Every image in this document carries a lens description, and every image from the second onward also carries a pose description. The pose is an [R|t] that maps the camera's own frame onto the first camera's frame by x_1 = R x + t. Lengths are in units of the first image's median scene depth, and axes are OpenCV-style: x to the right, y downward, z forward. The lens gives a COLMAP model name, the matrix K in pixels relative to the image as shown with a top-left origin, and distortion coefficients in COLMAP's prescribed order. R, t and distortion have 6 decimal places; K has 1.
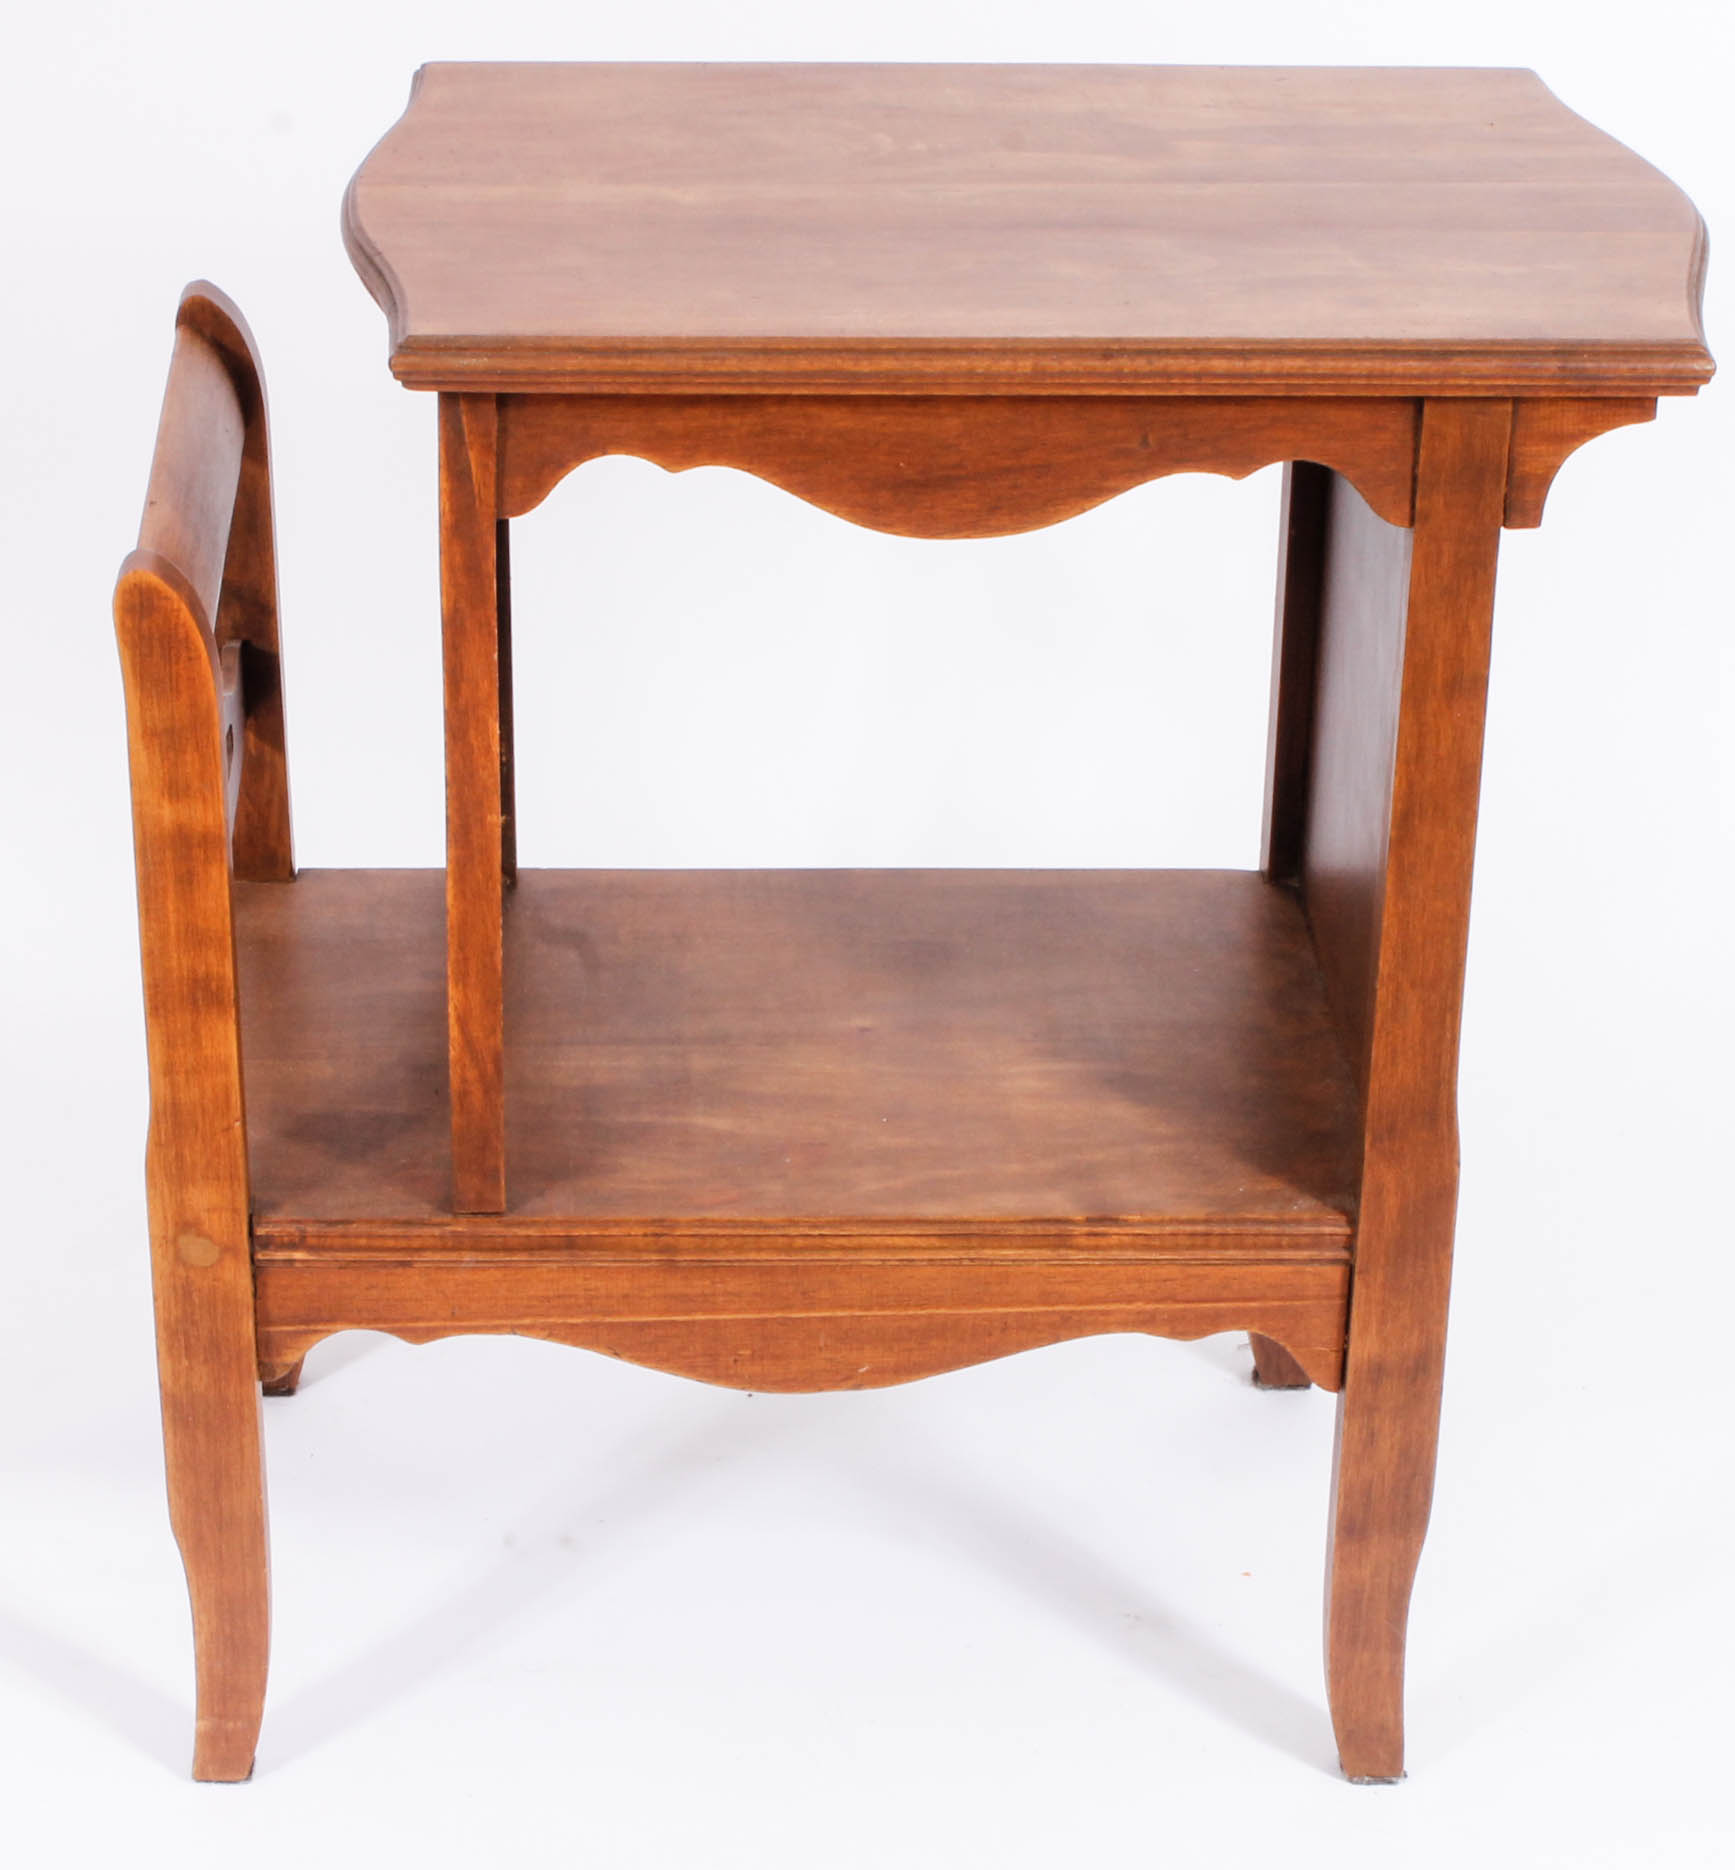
lens RADIAL K [[4815.5, 0, 653.8], [0, 4815.5, 933.7], [0, 0, 1]] dist [-0.063322, 0.000000]
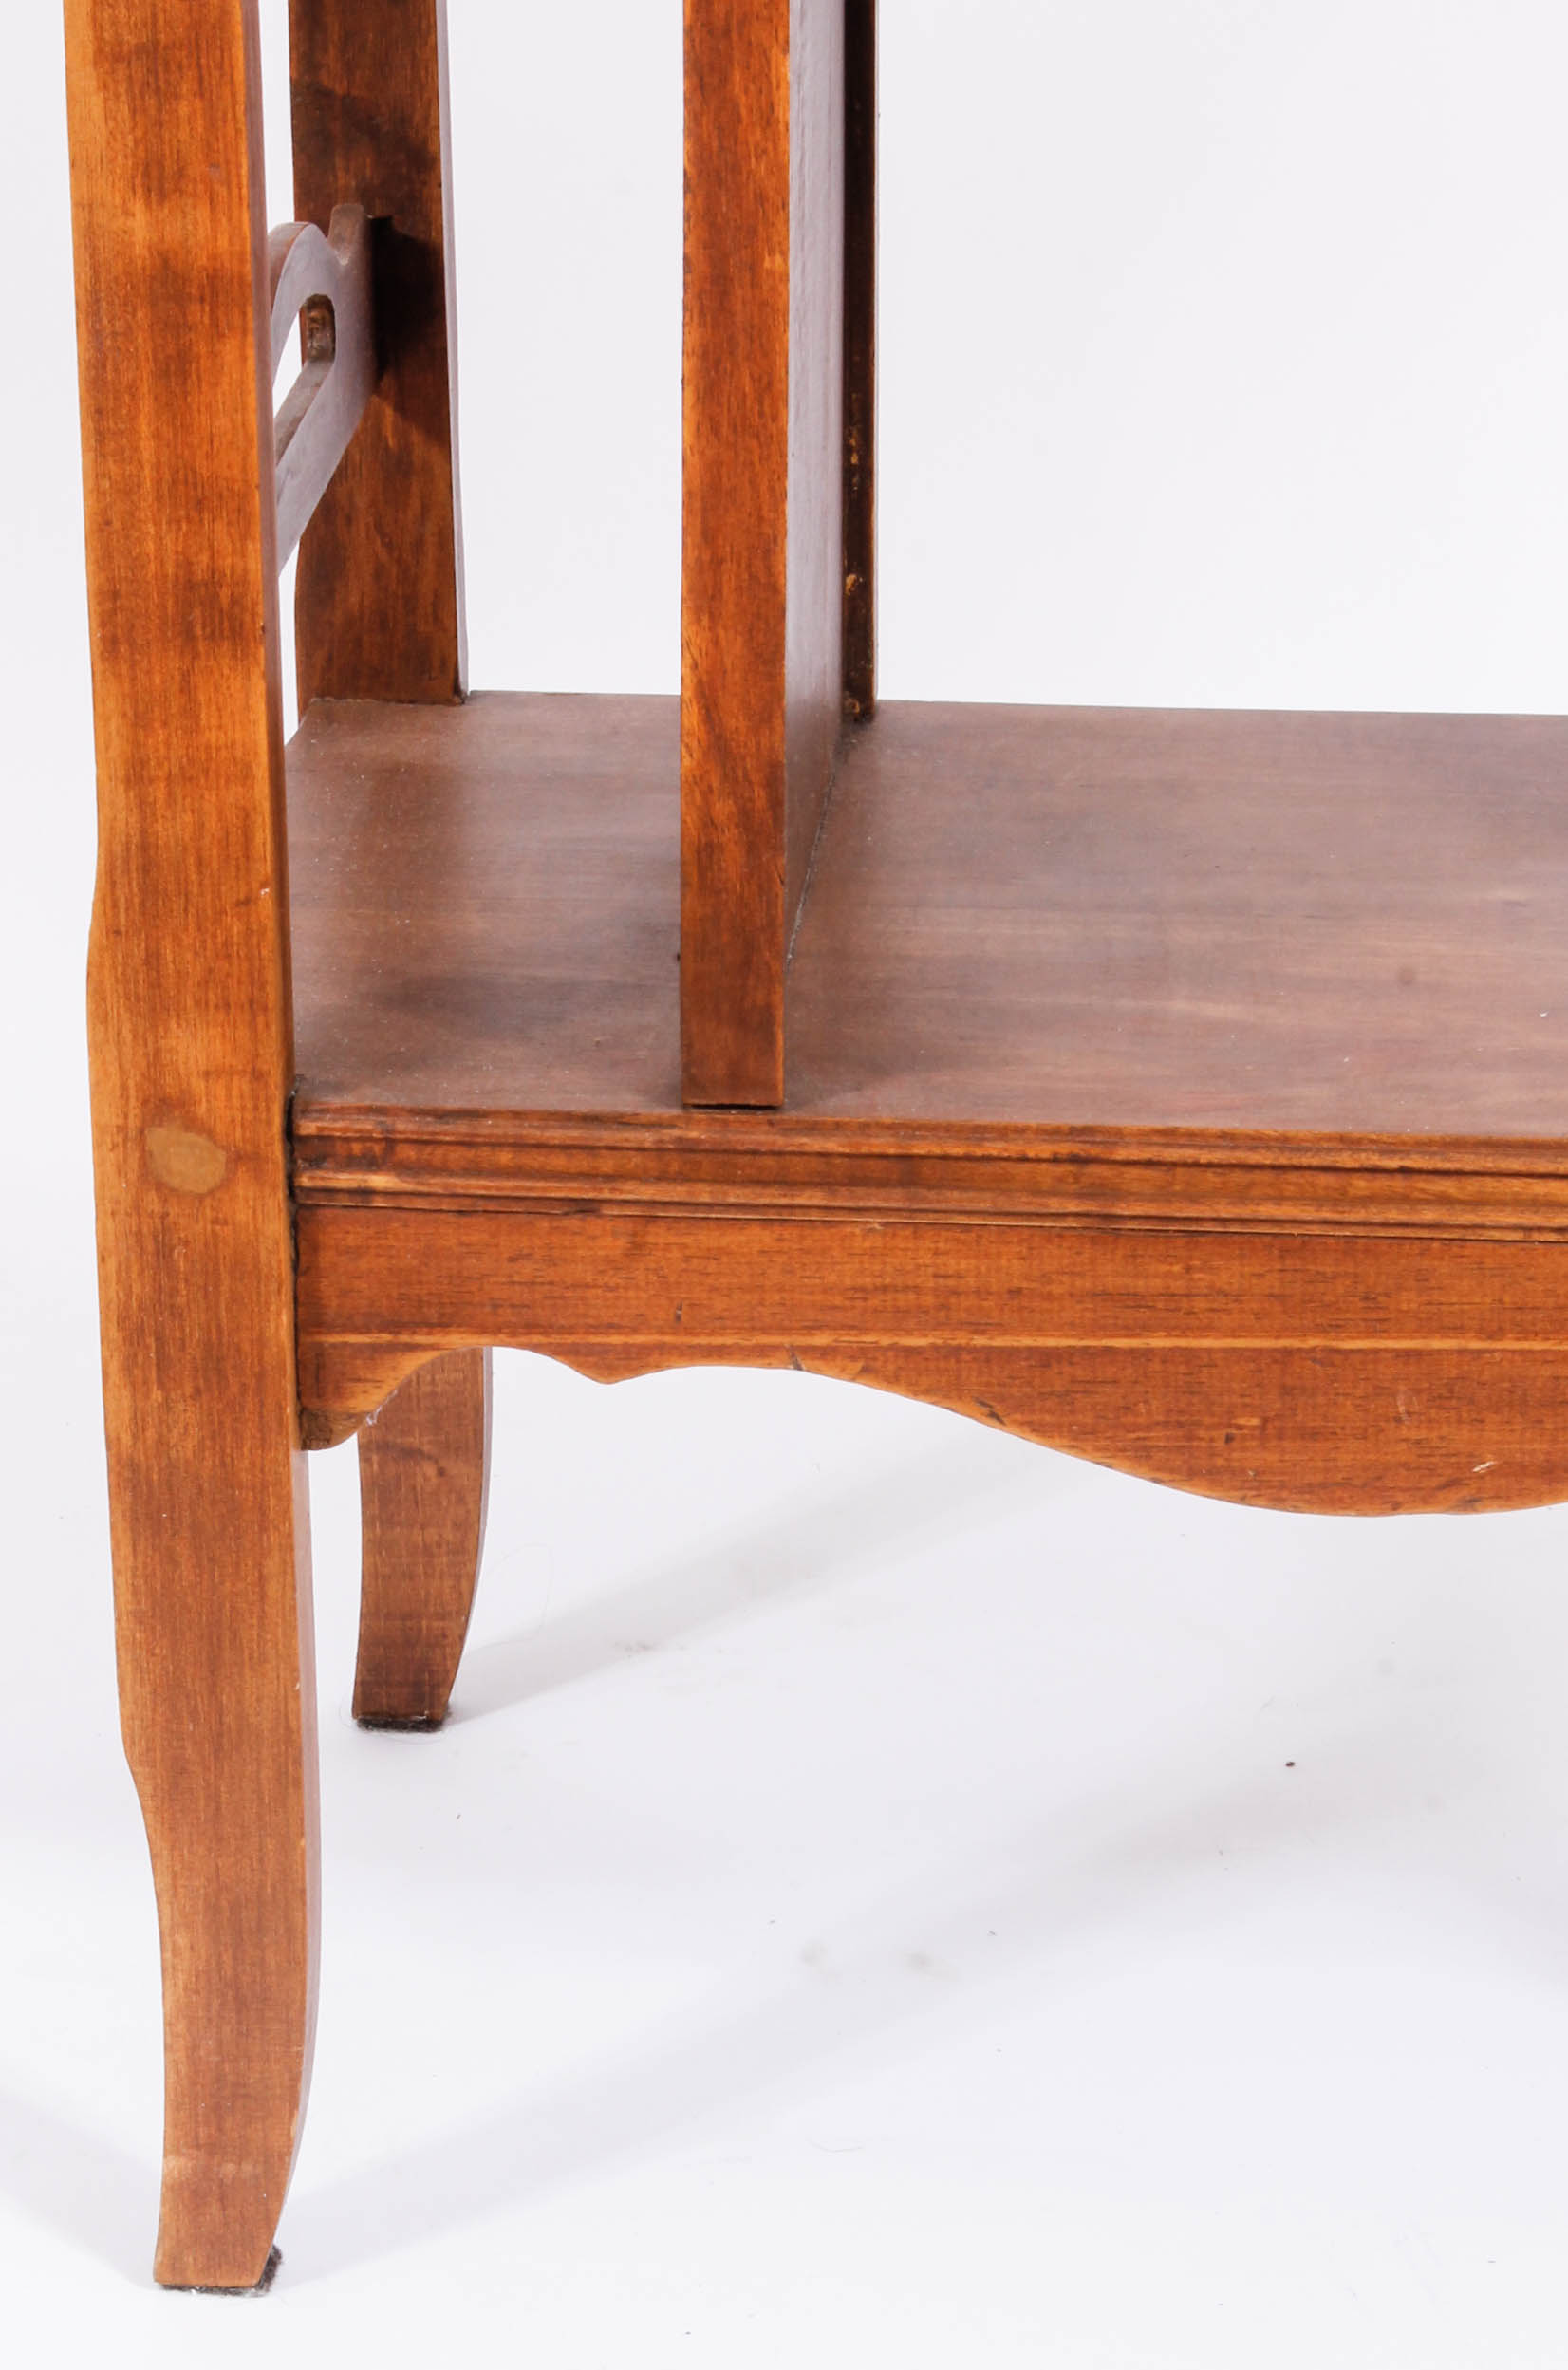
lens RADIAL K [[7097.9, 0, 509.0], [0, 7097.9, 1369.1], [0, 0, 1]] dist [0.050833, 0.000000]
pose [[0.992768, 0.032832, -0.115474, 0.028179], [-0.044599, 0.993902, -0.100849, 0.162306], [0.111459, 0.105269, 0.988178, 0.252060]]
